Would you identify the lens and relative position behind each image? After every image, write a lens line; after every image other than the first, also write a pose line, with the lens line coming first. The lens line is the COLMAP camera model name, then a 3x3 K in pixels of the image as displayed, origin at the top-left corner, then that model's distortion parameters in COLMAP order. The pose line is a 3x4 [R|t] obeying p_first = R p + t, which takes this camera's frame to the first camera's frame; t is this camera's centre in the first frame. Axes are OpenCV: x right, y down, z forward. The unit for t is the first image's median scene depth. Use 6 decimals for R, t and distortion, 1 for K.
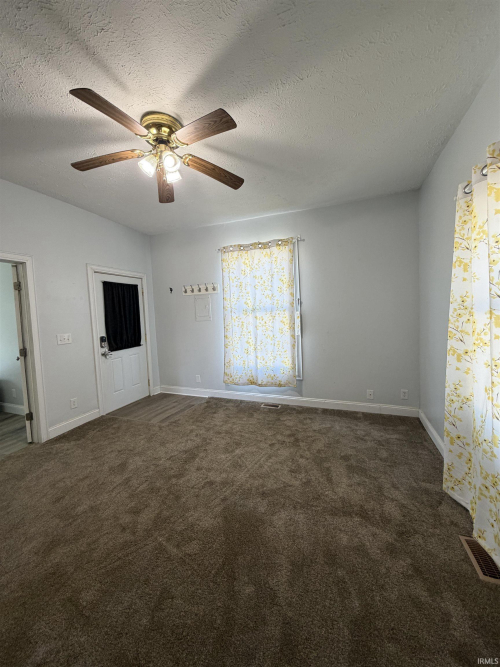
lens RADIAL K [[267.4, 0, 250.6], [0, 267.4, 329.8], [0, 0, 1]] dist [0.000531, 0.000354]
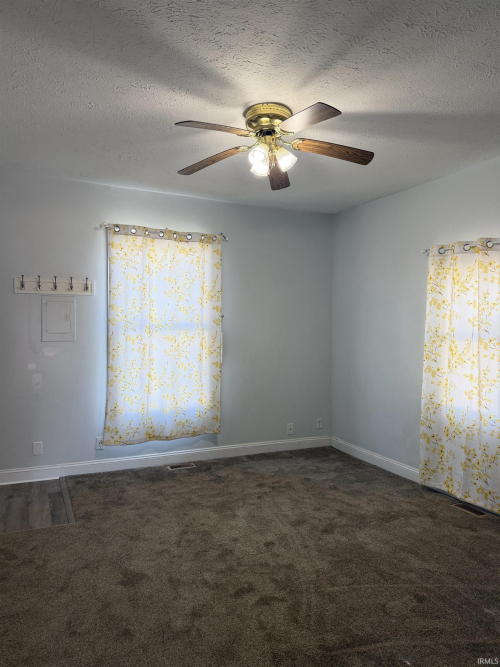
lens RADIAL K [[475.5, 0, 248.2], [0, 475.5, 335.8], [0, 0, 1]] dist [0.080413, -0.086462]
pose [[0.691652, 0.025143, 0.721793, -0.809710], [0.011545, 0.998881, -0.045858, 0.007460], [-0.722138, 0.040051, 0.690588, 0.009994]]
